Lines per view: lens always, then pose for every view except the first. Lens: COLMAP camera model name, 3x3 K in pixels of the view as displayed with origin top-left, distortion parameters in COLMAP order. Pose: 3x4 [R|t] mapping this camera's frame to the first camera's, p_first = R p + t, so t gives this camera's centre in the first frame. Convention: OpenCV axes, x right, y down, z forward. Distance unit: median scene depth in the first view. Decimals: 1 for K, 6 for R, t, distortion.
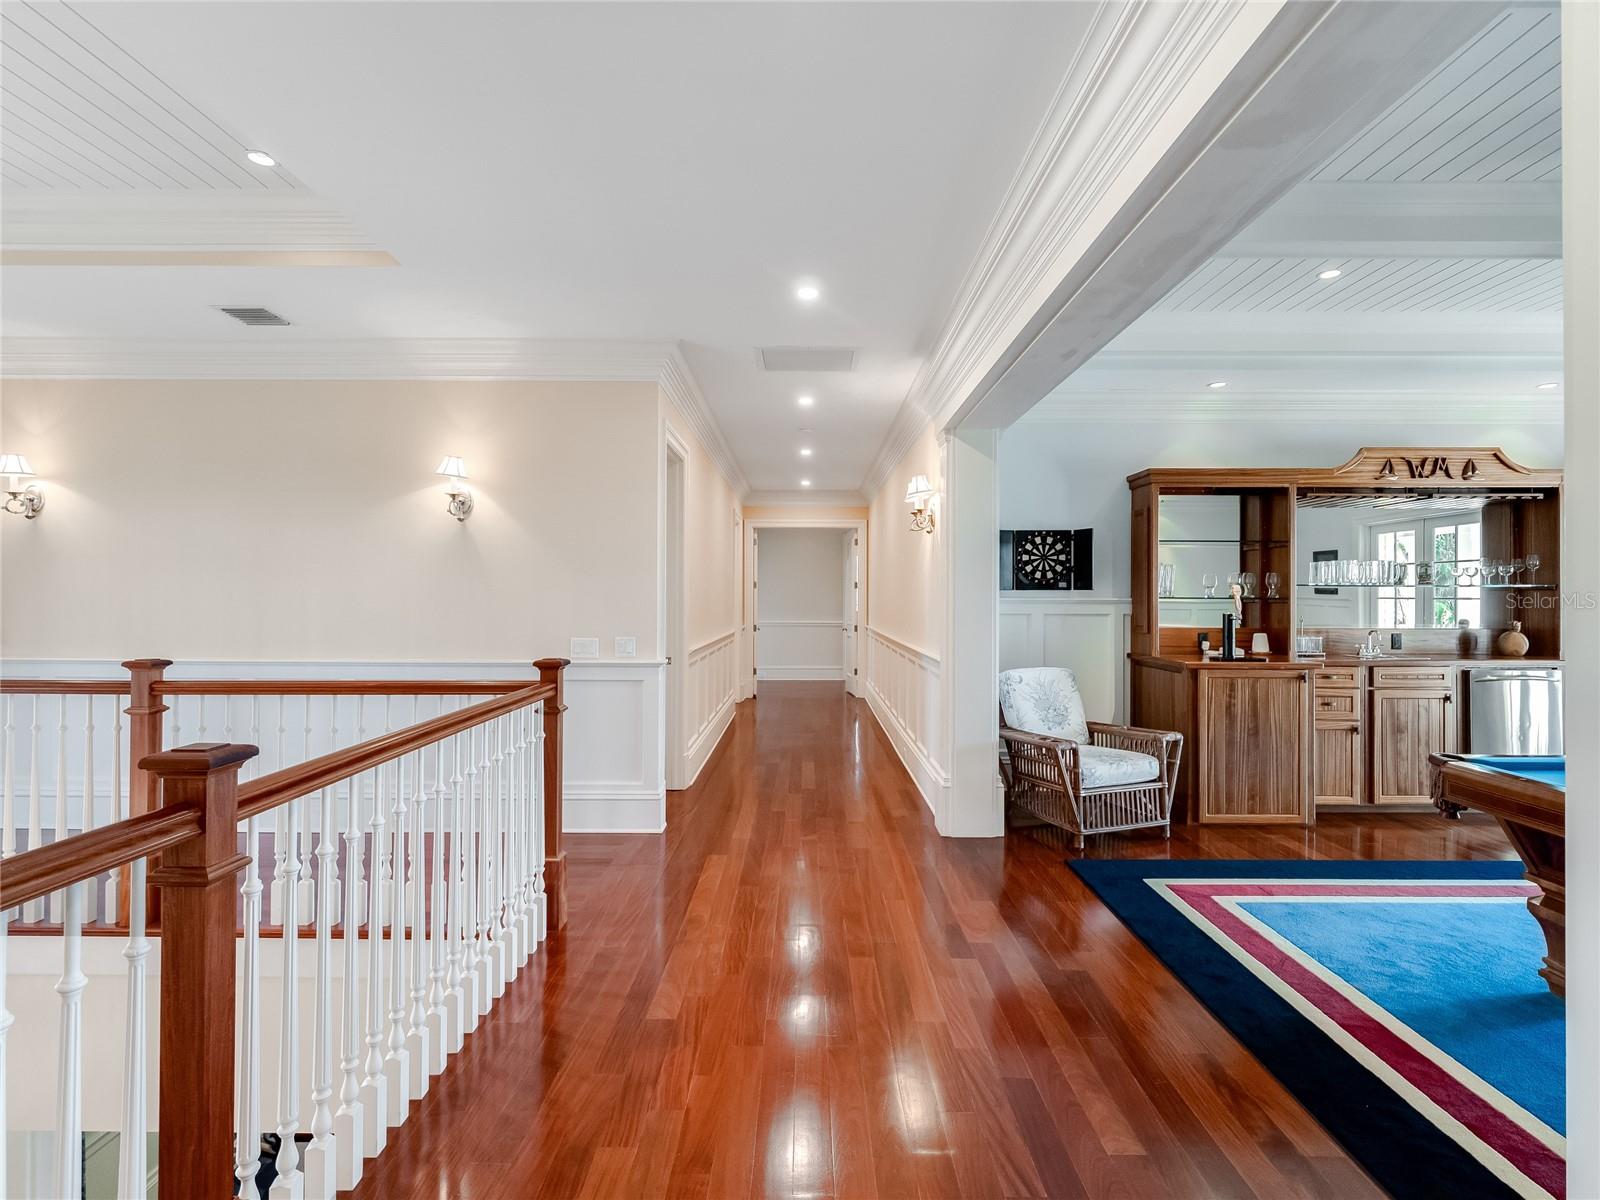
lens RADIAL K [[779.1, 0, 799.9], [0, 779.1, 592.3], [0, 0, 1]] dist [0.002294, 0.000411]
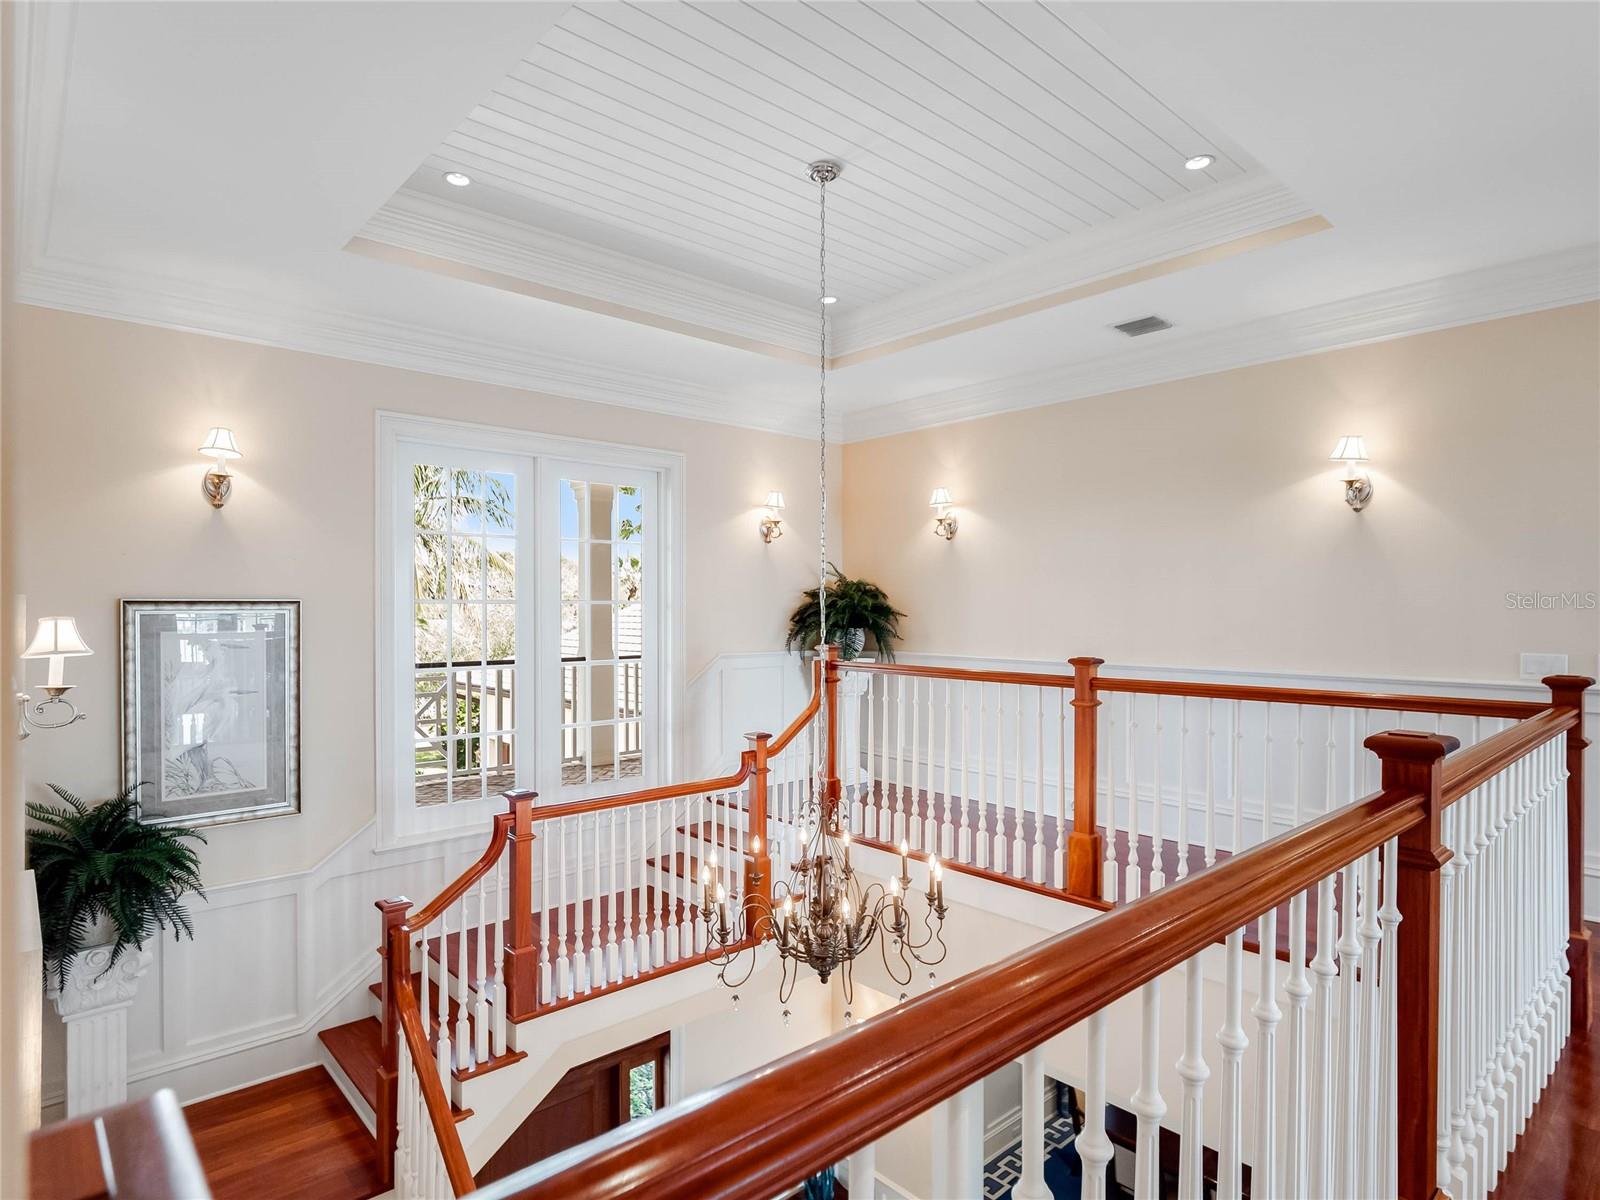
lens RADIAL K [[887.6, 0, 800.3], [0, 887.6, 613.0], [0, 0, 1]] dist [-0.004191, 0.000316]
pose [[0.673266, -0.000139, -0.739400, -0.177305], [0.007501, 0.999950, 0.006643, 0.011466], [0.739362, -0.010019, 0.673233, -0.140361]]
